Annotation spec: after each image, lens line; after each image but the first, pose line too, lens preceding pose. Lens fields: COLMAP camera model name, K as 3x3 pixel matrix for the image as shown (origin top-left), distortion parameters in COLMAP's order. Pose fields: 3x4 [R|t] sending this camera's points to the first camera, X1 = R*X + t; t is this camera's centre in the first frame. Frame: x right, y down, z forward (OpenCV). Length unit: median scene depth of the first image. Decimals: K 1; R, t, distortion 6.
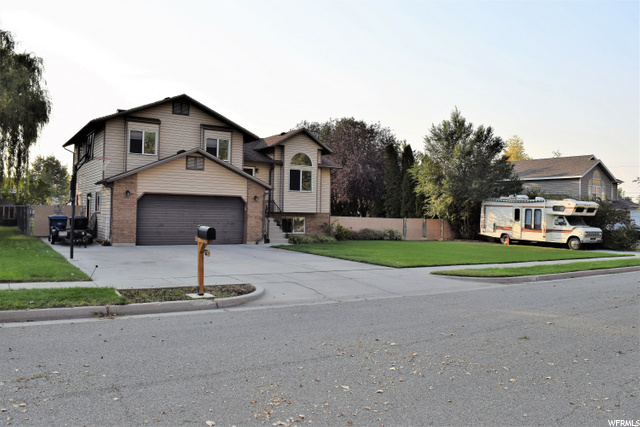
lens RADIAL K [[505.6, 0, 320.0], [0, 505.6, 213.5], [0, 0, 1]] dist [-0.073005, 0.000956]
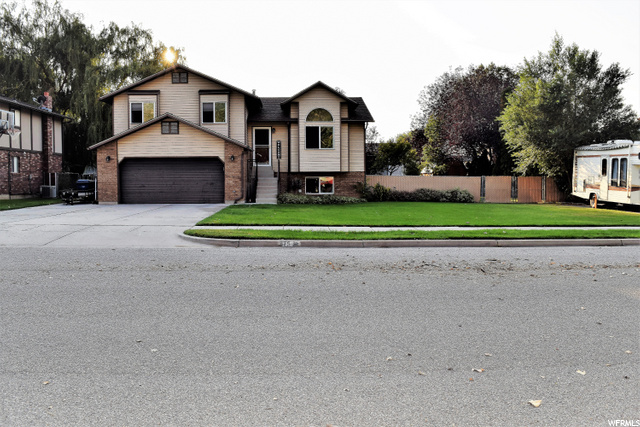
lens RADIAL K [[505.6, 0, 320.0], [0, 505.6, 213.5], [0, 0, 1]] dist [-0.073005, 0.000956]
pose [[0.858422, 0.012376, -0.512795, 0.446862], [0.021265, 0.997991, 0.059684, 0.019658], [0.512503, -0.062138, 0.856434, 0.184298]]
